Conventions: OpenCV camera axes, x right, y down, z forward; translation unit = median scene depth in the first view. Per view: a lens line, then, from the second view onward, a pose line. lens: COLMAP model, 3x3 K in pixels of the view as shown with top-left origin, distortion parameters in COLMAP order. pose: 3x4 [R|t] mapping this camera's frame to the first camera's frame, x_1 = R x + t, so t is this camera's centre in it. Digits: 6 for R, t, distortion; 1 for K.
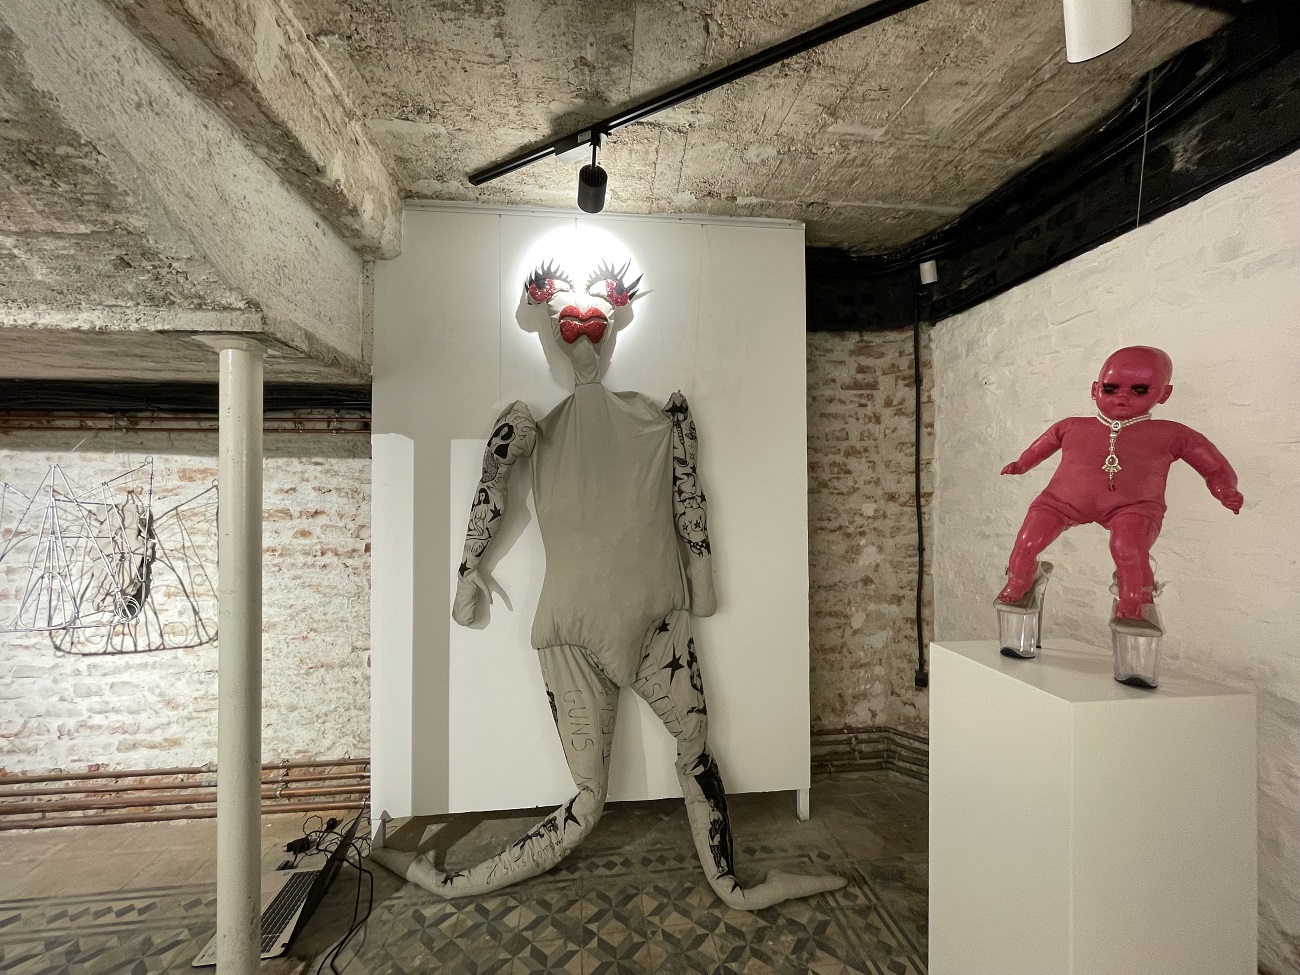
lens RADIAL K [[525.6, 0, 653.0], [0, 525.6, 488.8], [0, 0, 1]] dist [-0.000779, -0.000011]
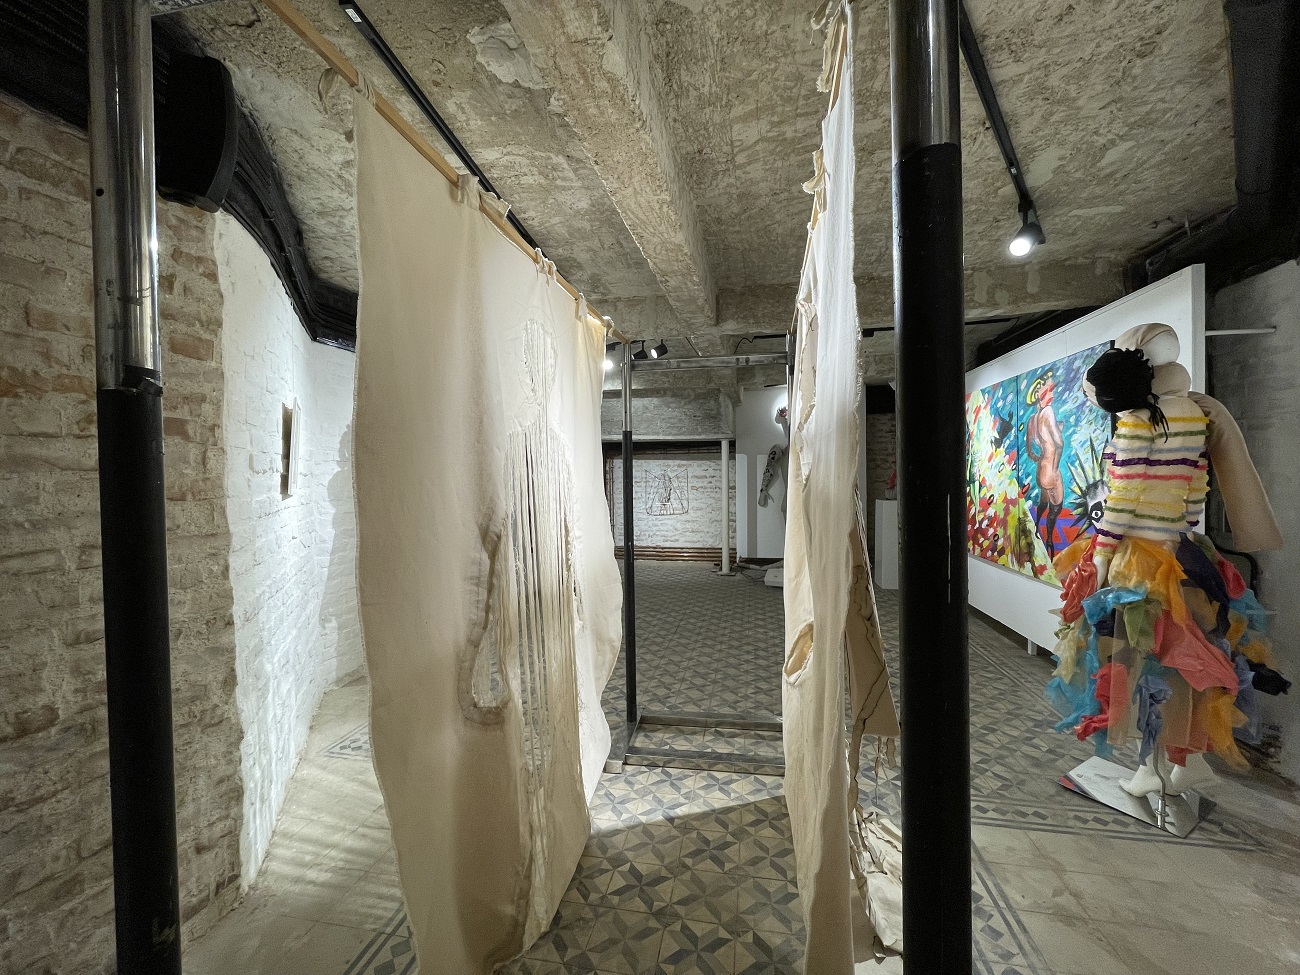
lens RADIAL K [[525.6, 0, 651.4], [0, 525.6, 486.7], [0, 0, 1]] dist [-0.000779, -0.000011]
pose [[0.959832, -0.001339, -0.280573, -0.067931], [0.007618, 0.999744, 0.021291, 0.038516], [0.280473, -0.022573, 0.959596, -2.549751]]
